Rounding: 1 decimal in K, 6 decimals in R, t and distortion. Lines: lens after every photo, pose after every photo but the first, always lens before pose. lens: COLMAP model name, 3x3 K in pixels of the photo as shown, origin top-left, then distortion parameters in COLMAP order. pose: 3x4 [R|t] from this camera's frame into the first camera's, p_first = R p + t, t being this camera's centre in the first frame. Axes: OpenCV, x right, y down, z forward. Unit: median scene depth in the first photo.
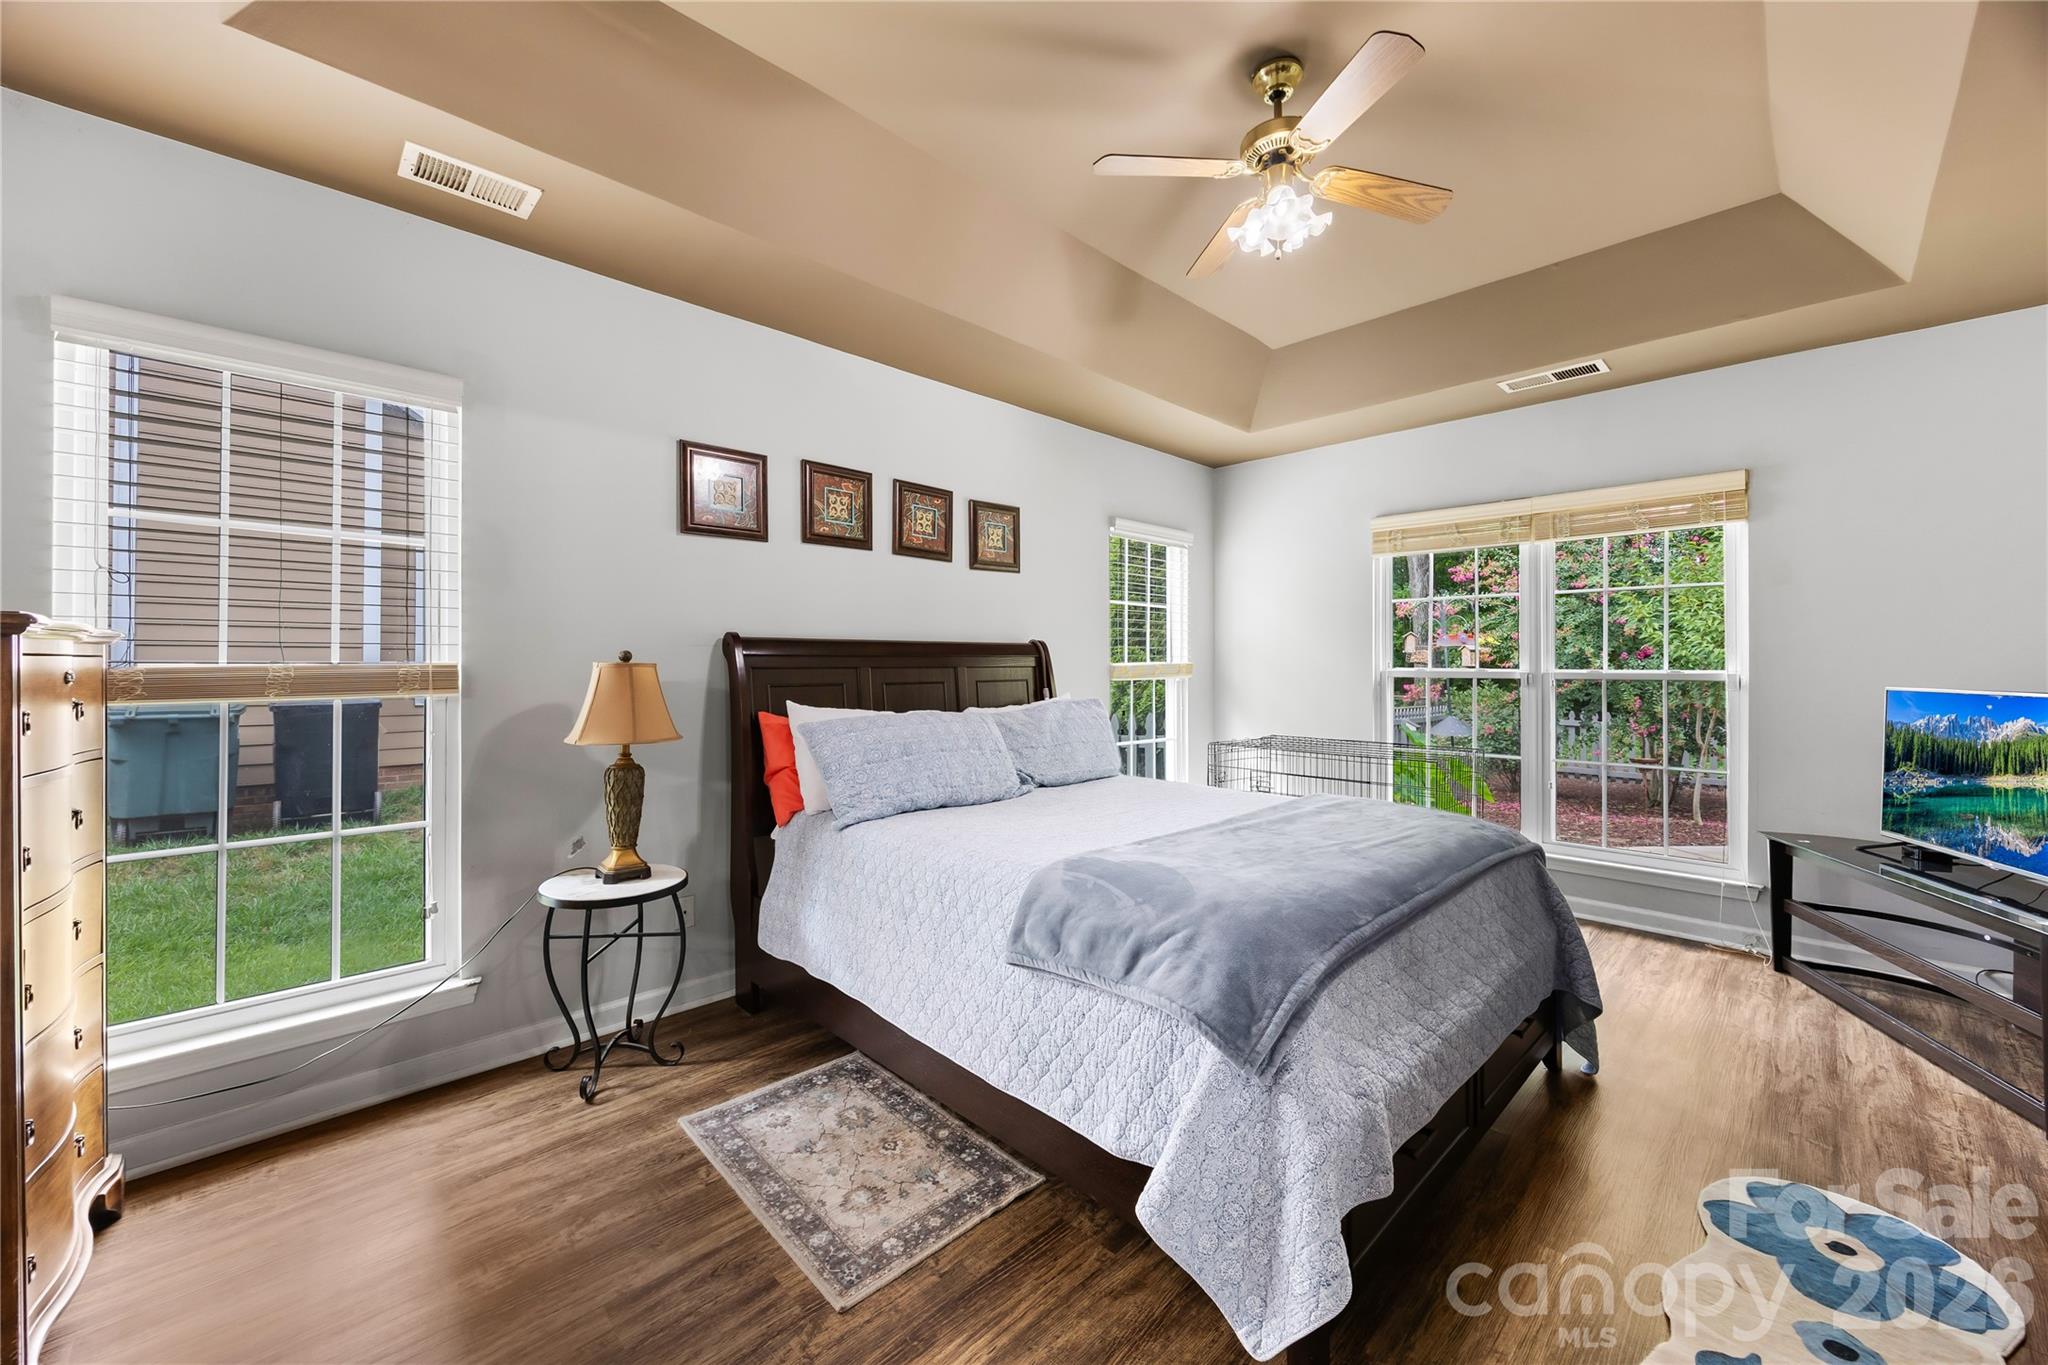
lens RADIAL K [[797.6, 0, 984.1], [0, 797.6, 651.0], [0, 0, 1]] dist [-0.008398, 0.000956]
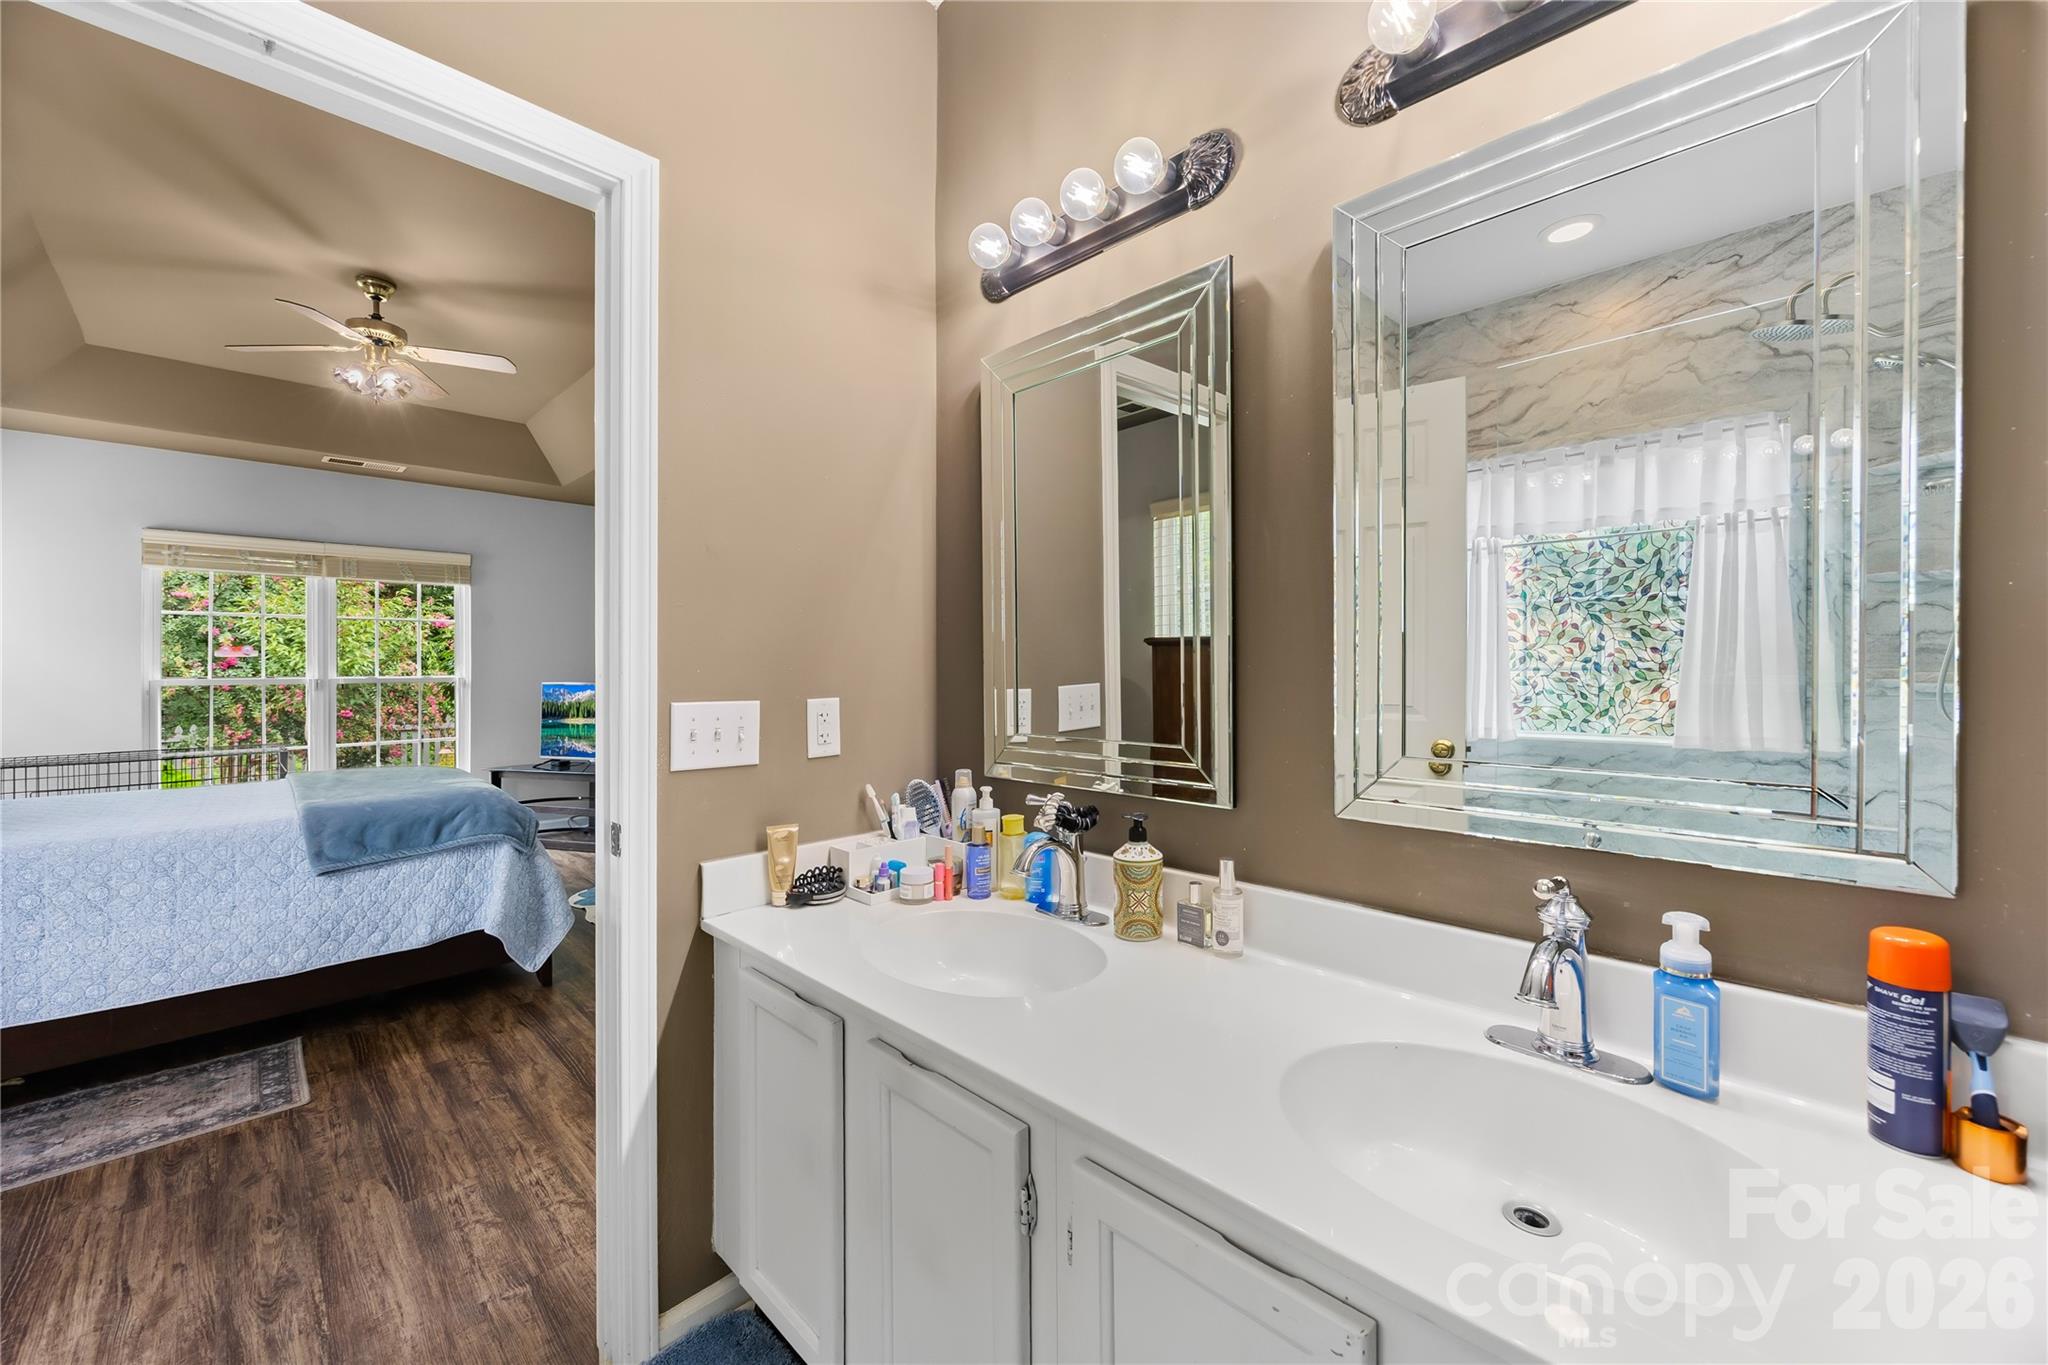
lens RADIAL K [[797.6, 0, 1021.7], [0, 797.6, 675.3], [0, 0, 1]] dist [-0.008398, 0.000956]
pose [[-0.008698, -0.010516, 0.999907, -1.336841], [-0.006020, 0.999927, 0.010464, 0.001209], [-0.999944, -0.005929, -0.008761, -0.262104]]
